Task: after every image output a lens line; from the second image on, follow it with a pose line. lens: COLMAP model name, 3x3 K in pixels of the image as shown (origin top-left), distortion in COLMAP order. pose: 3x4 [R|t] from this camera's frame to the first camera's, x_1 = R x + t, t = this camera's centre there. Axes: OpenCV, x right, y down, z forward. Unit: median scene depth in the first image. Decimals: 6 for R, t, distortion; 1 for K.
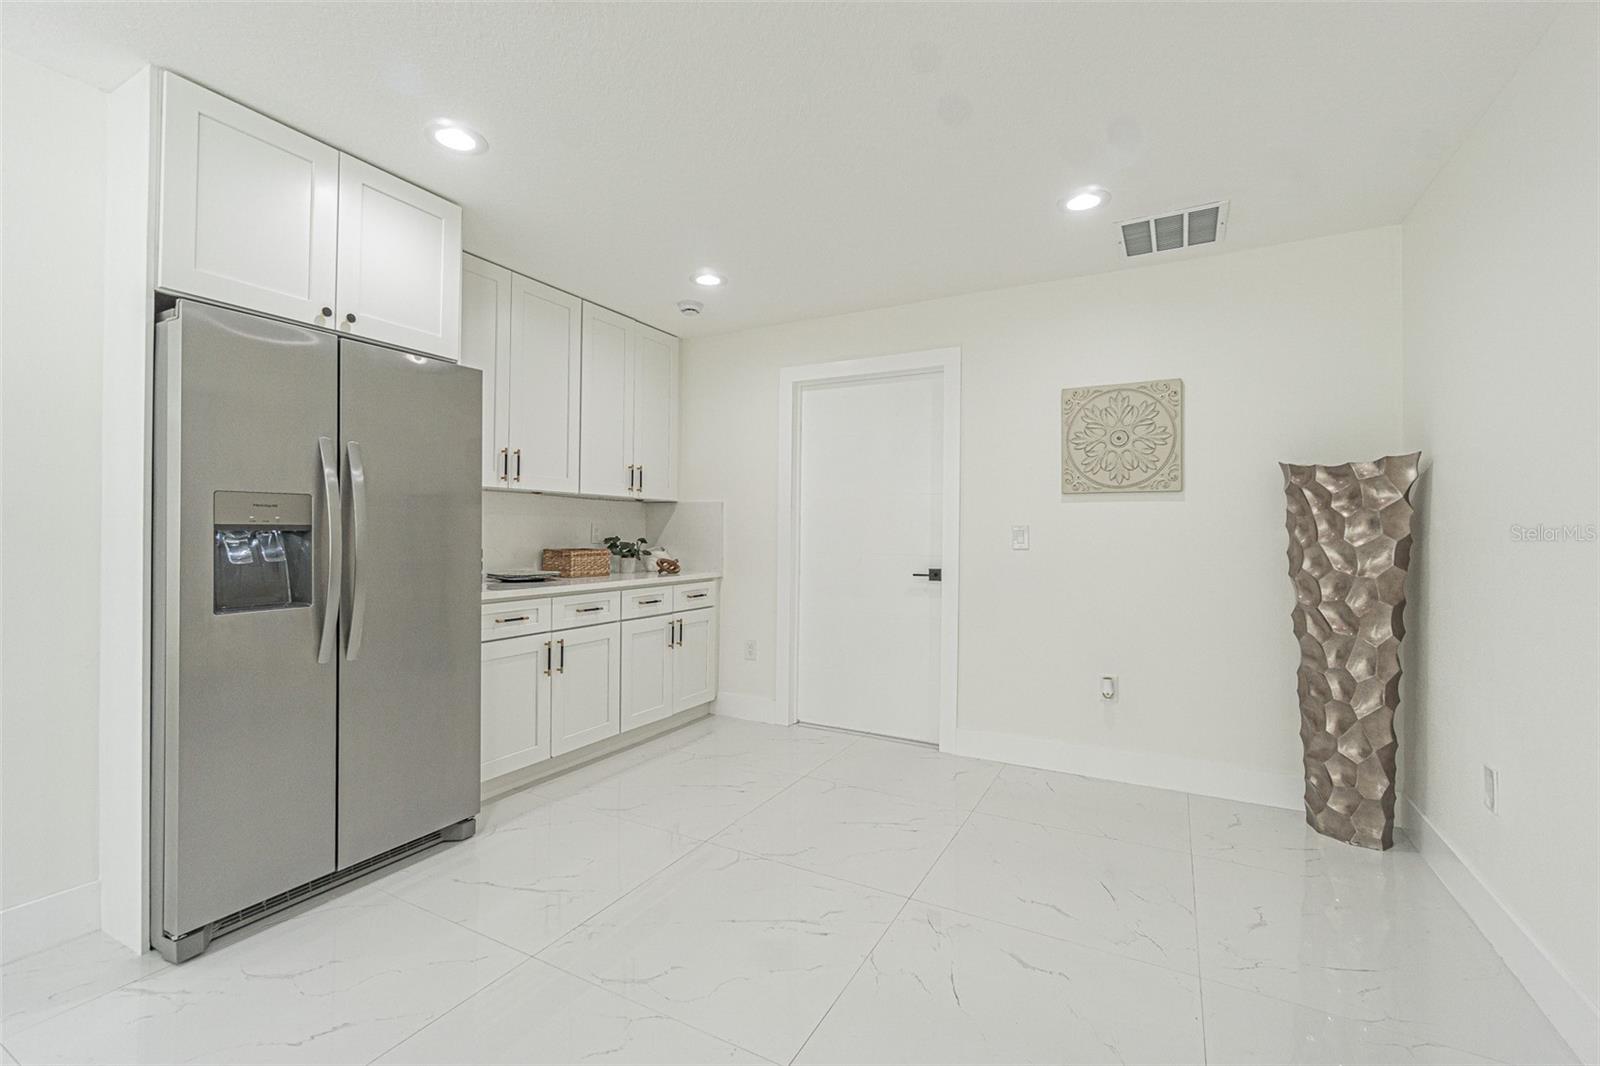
lens RADIAL K [[684.7, 0, 796.6], [0, 684.7, 525.7], [0, 0, 1]] dist [-0.002293, -0.000574]
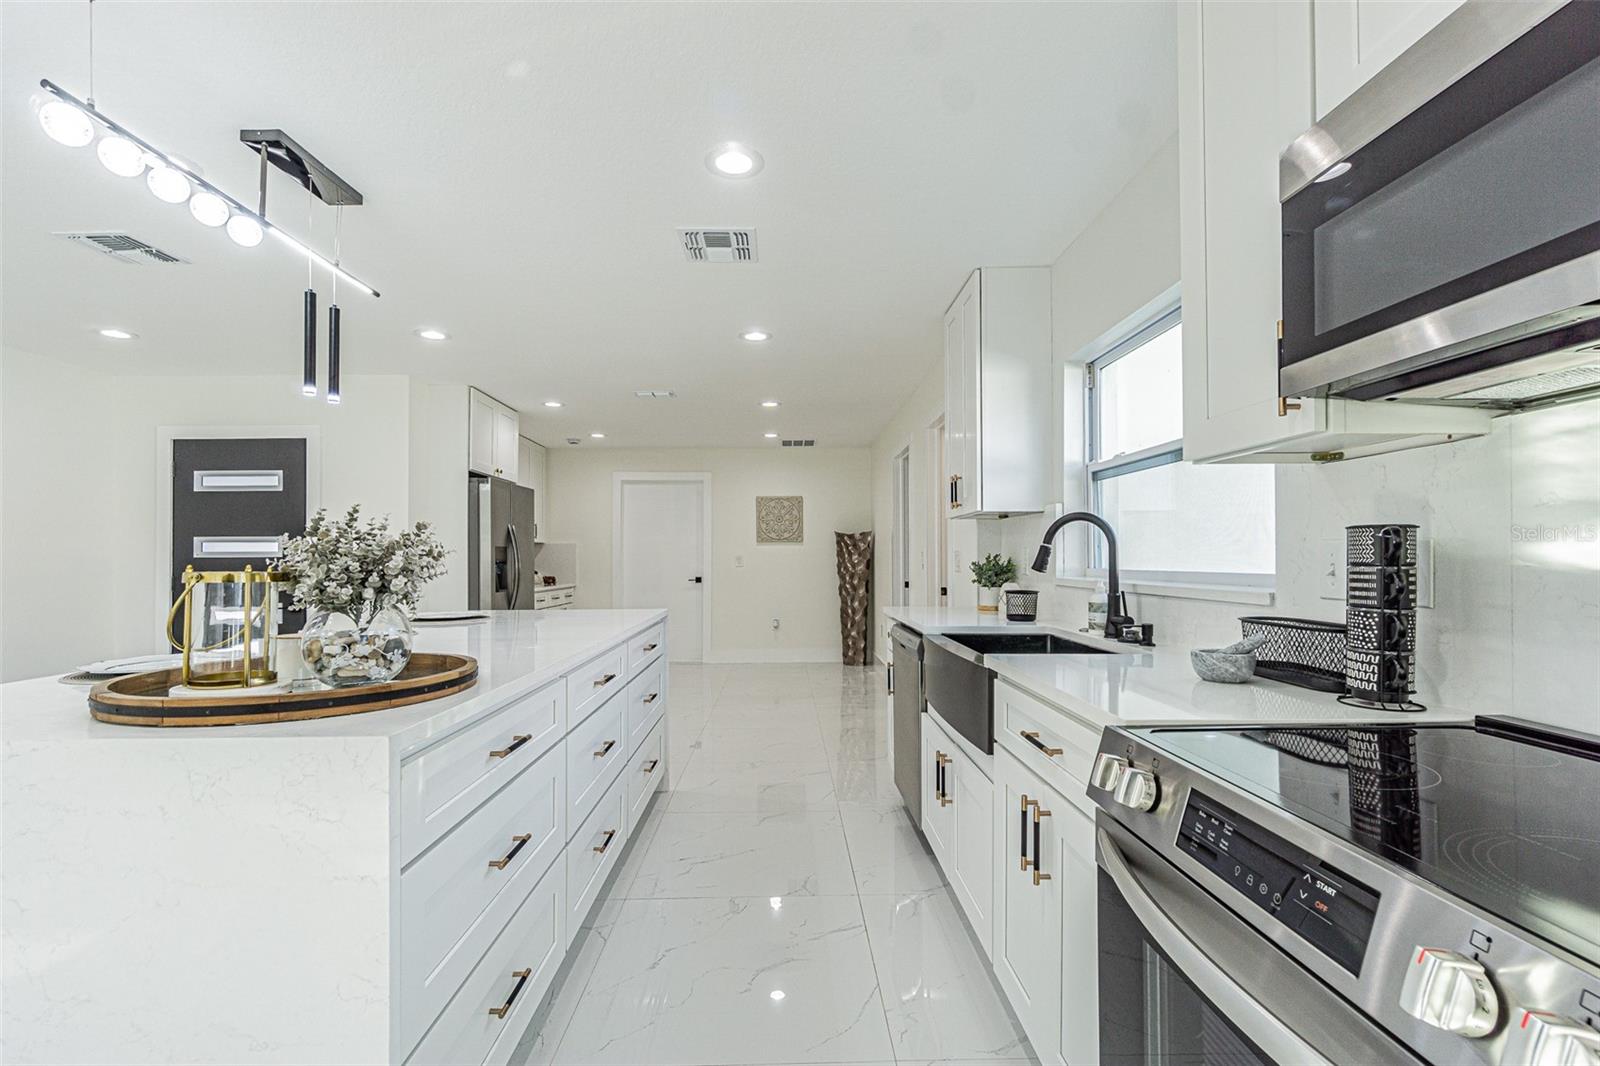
lens RADIAL K [[684.7, 0, 814.9], [0, 684.7, 549.3], [0, 0, 1]] dist [-0.002293, -0.000574]
pose [[0.853459, -0.003319, 0.521149, -0.798061], [0.006103, 0.999975, -0.003626, -0.015243], [-0.521124, 0.006275, 0.853458, -1.318295]]
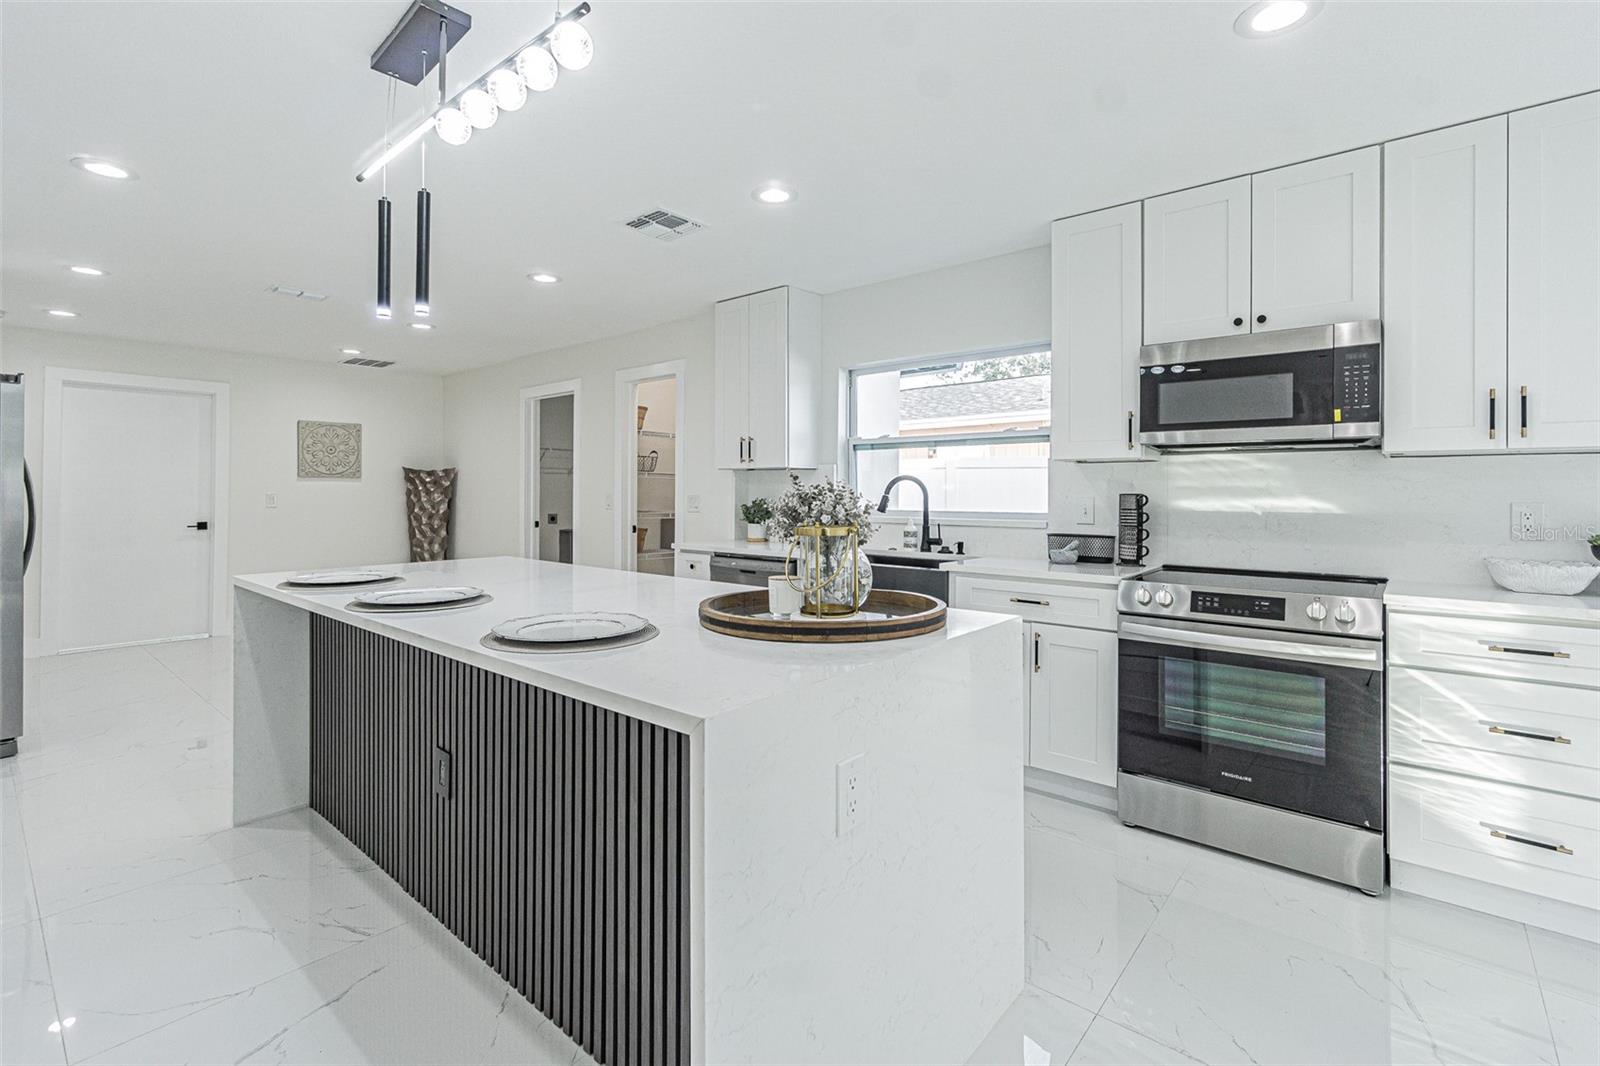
lens RADIAL K [[684.7, 0, 790.3], [0, 684.7, 481.1], [0, 0, 1]] dist [-0.002293, -0.000574]
pose [[0.226562, 0.011813, 0.973925, -1.385061], [-0.008064, 0.999915, -0.010253, -0.032546], [-0.973963, -0.005531, 0.226638, -0.895815]]
